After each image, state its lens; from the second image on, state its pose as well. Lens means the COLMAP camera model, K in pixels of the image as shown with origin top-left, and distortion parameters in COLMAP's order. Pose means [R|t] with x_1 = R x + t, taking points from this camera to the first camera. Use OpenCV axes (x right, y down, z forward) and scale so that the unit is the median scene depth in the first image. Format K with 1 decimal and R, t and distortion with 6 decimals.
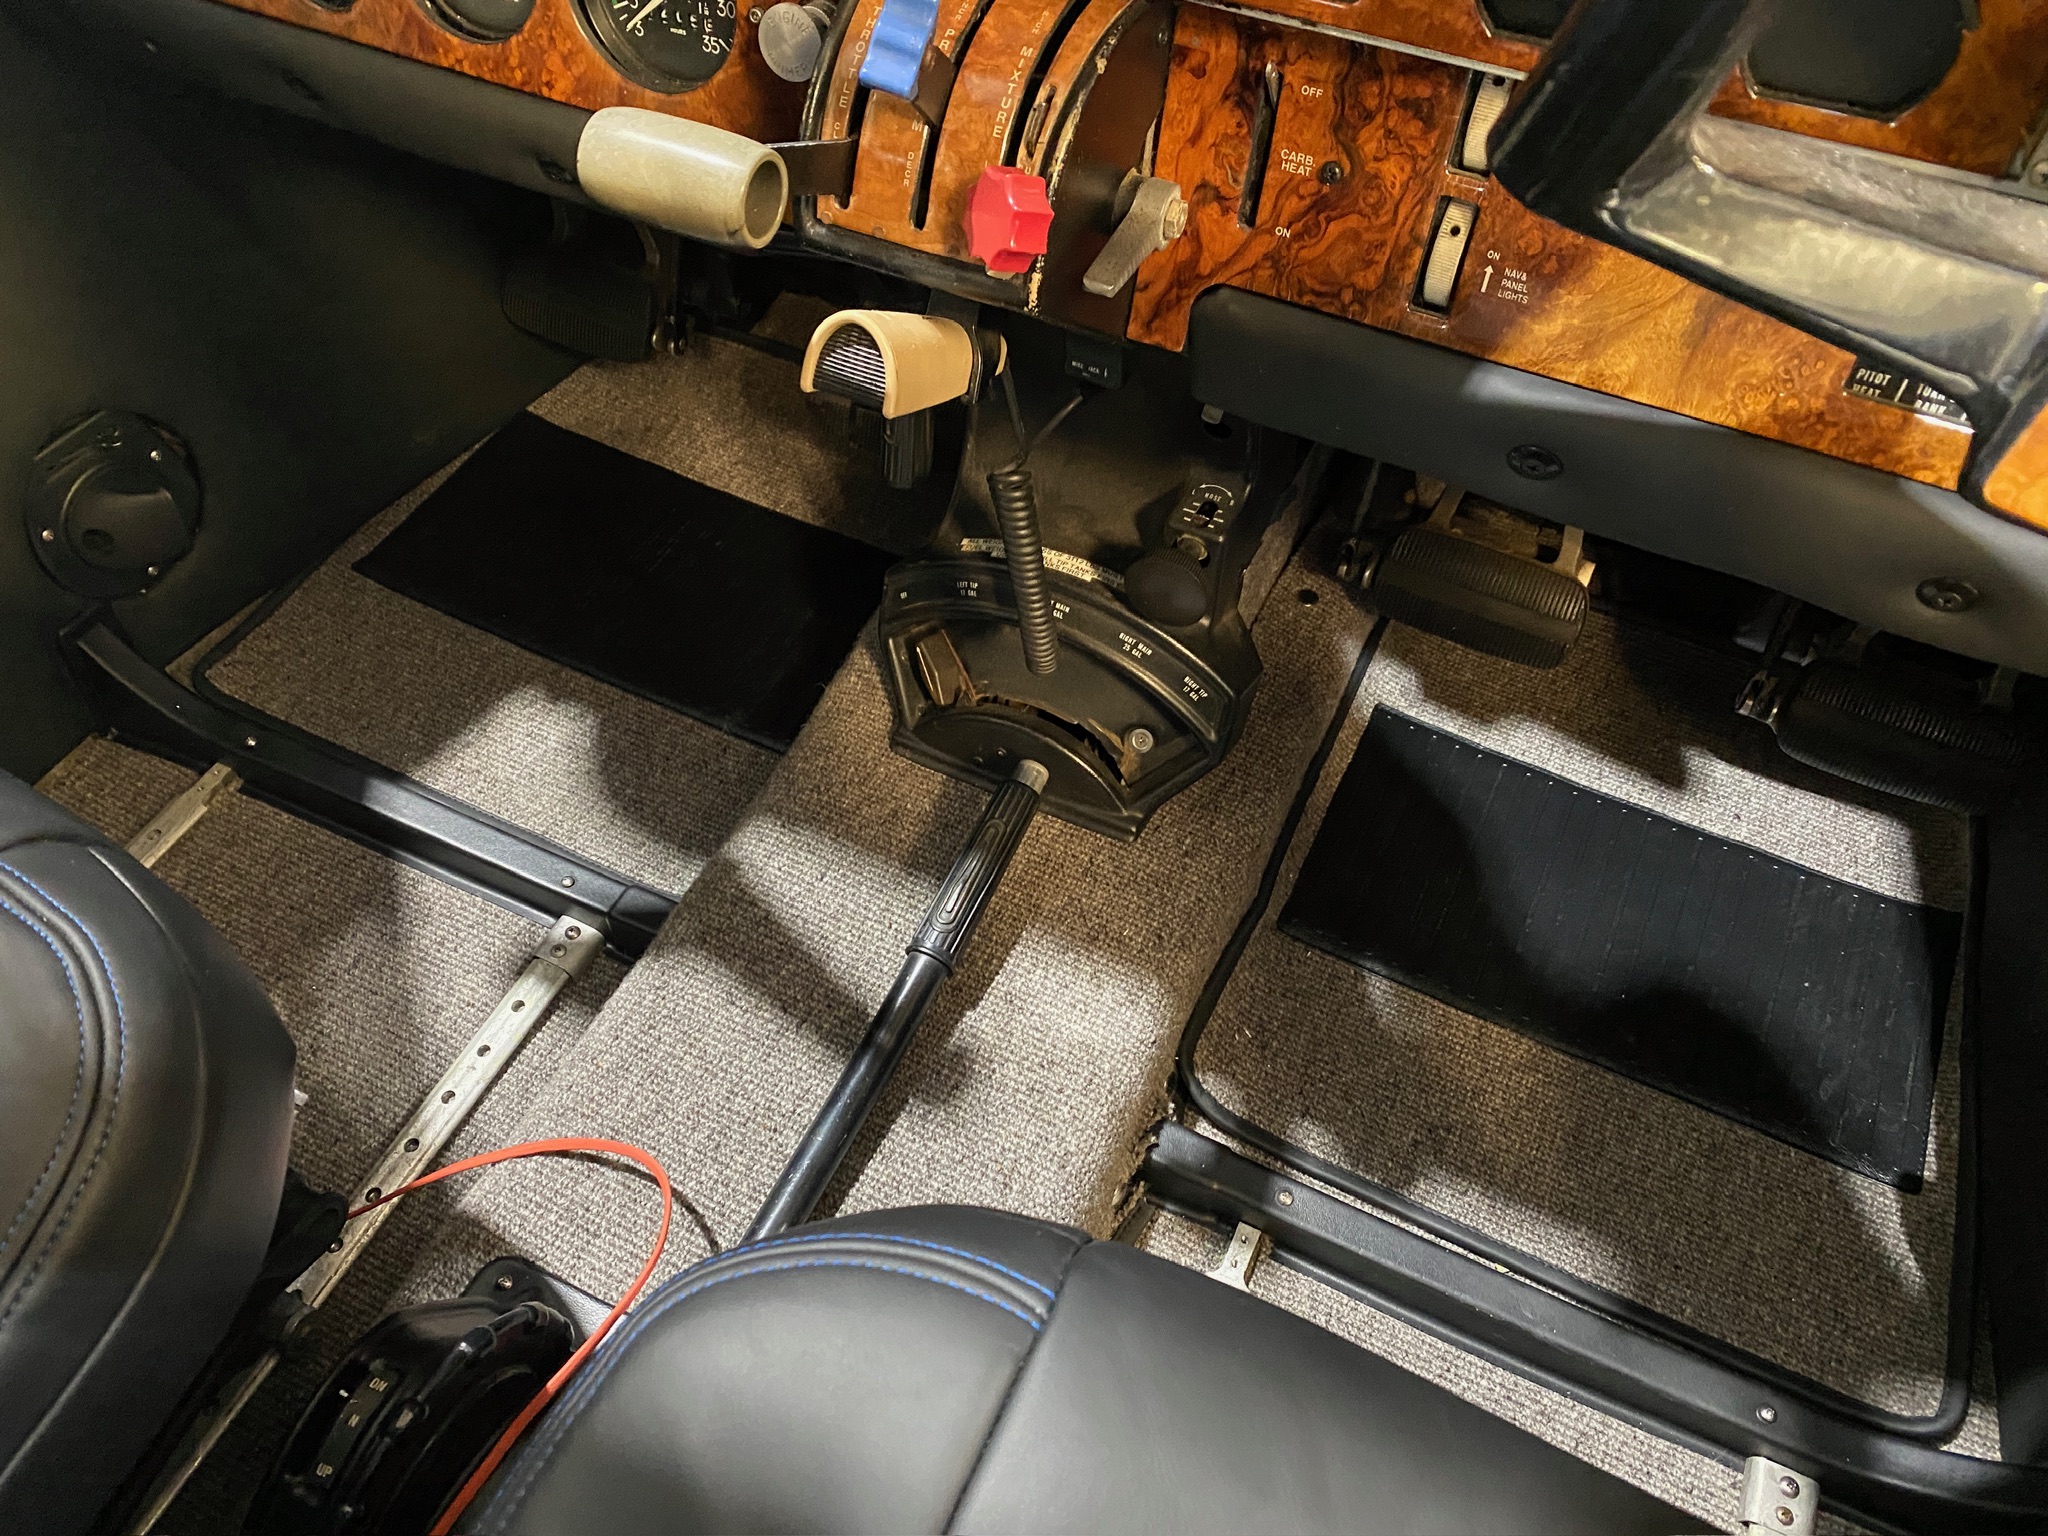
lens RADIAL K [[1518.8, 0, 1024.0], [0, 1518.8, 768.0], [0, 0, 1]] dist [-0.044967, 0.000459]
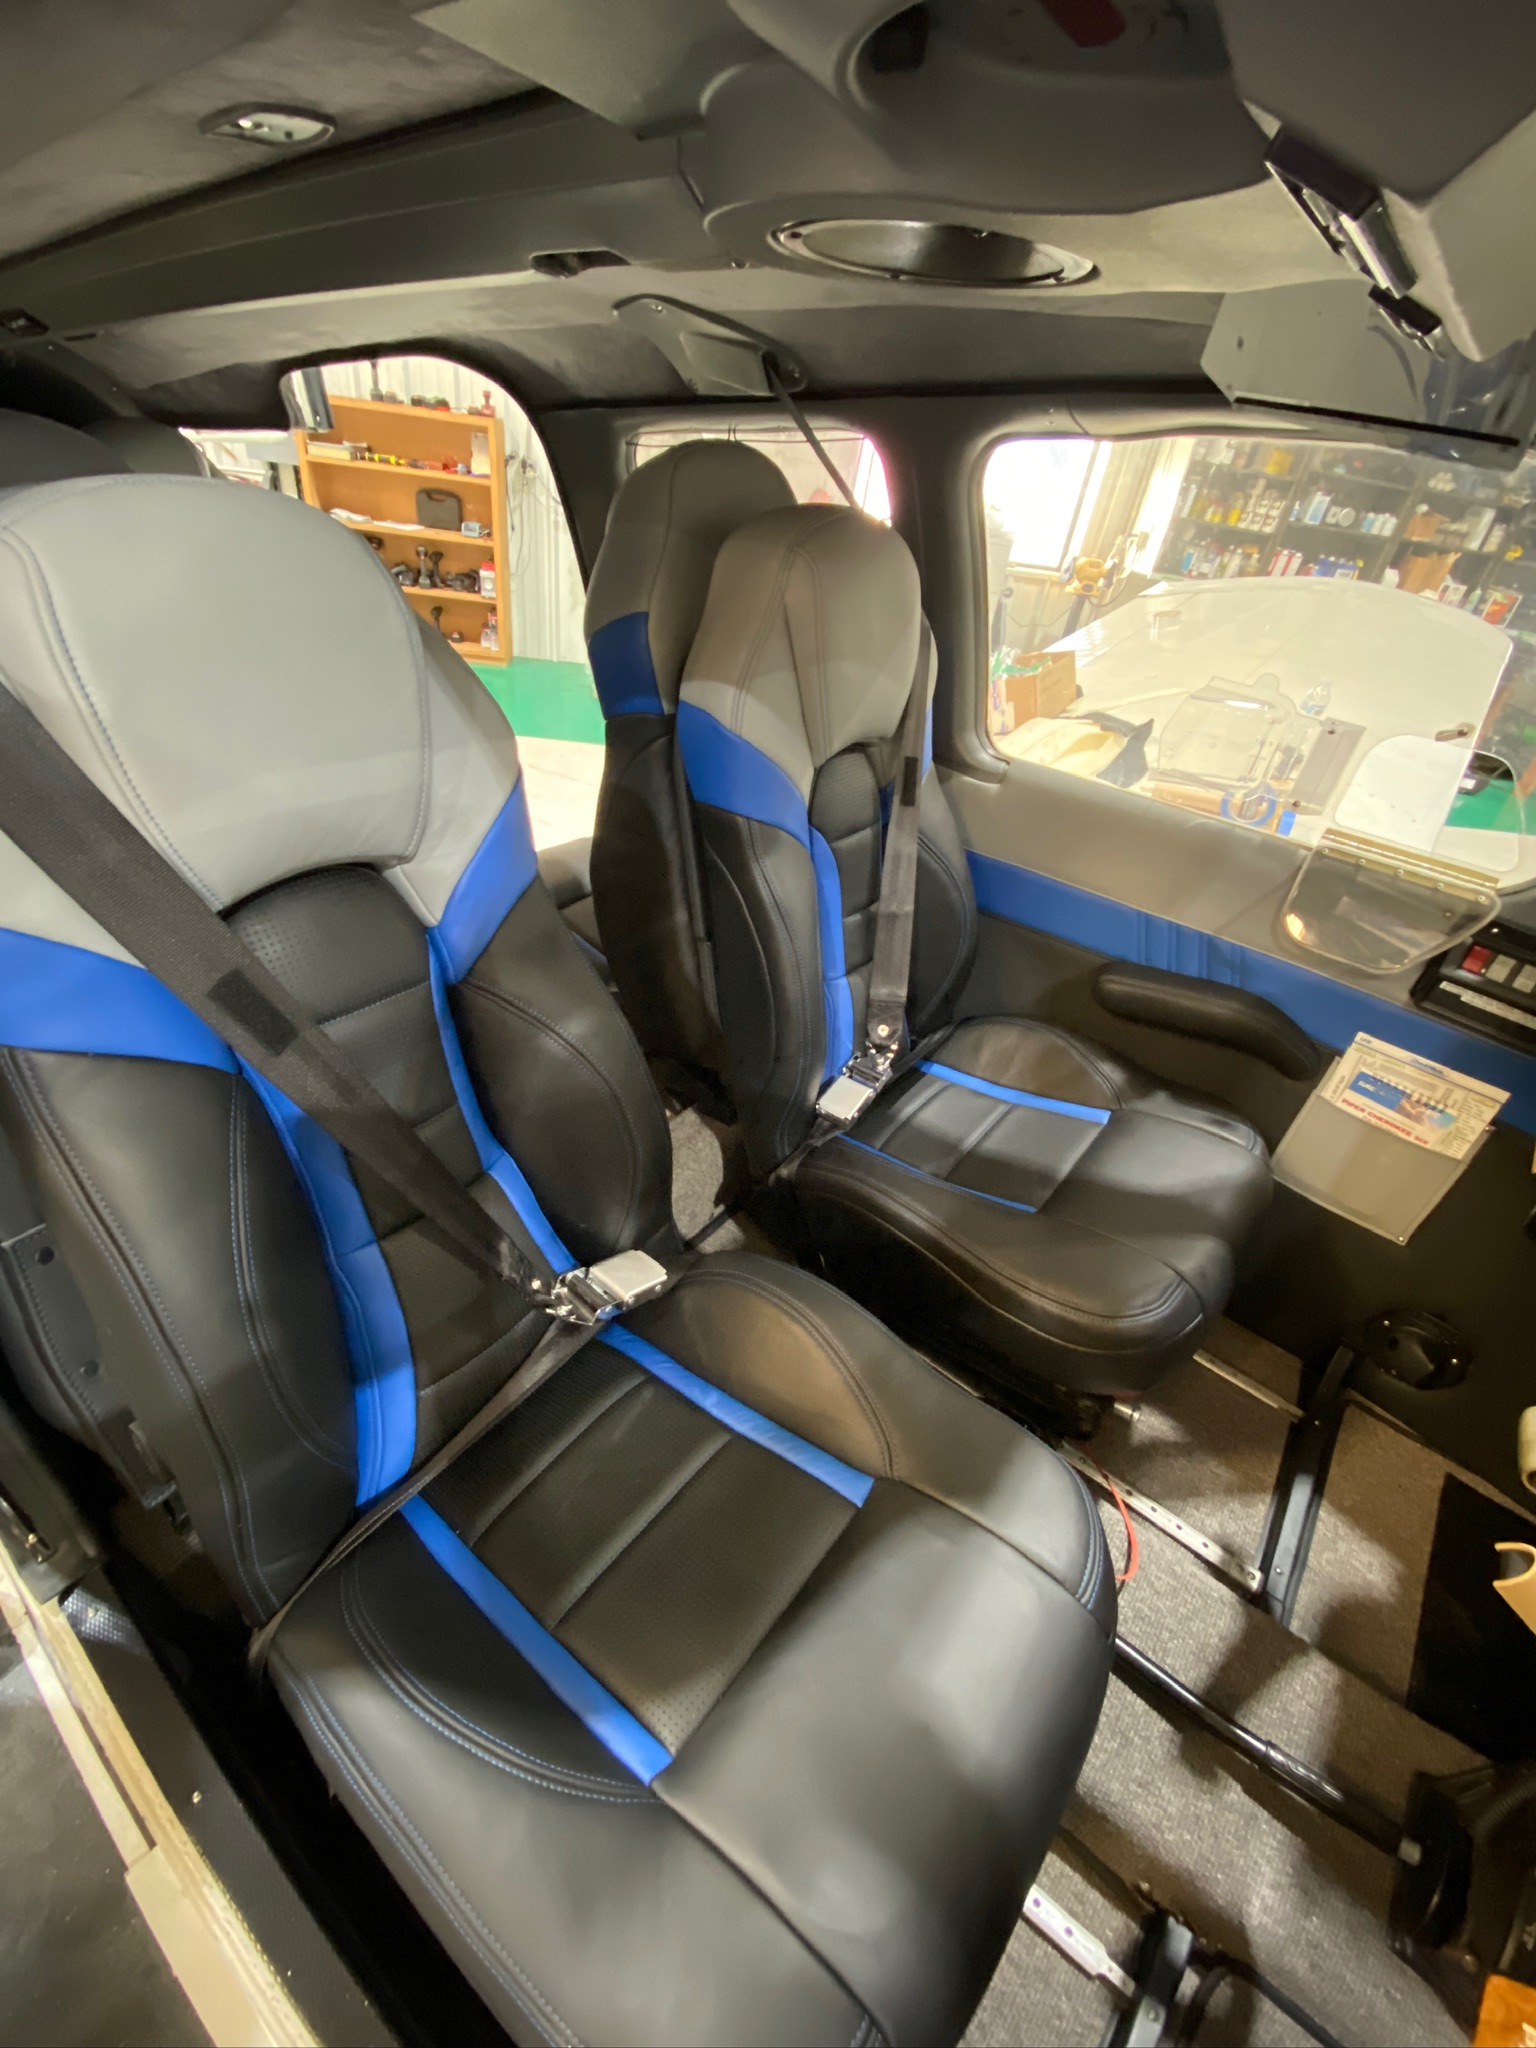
lens RADIAL K [[855.0, 0, 768.0], [0, 855.0, 1024.0], [0, 0, 1]] dist [0.000817, -0.000279]
pose [[-0.242707, 0.509947, -0.825256, 0.419920], [-0.830061, 0.331121, 0.448728, -0.109983], [0.502087, 0.793923, 0.342921, -0.285366]]
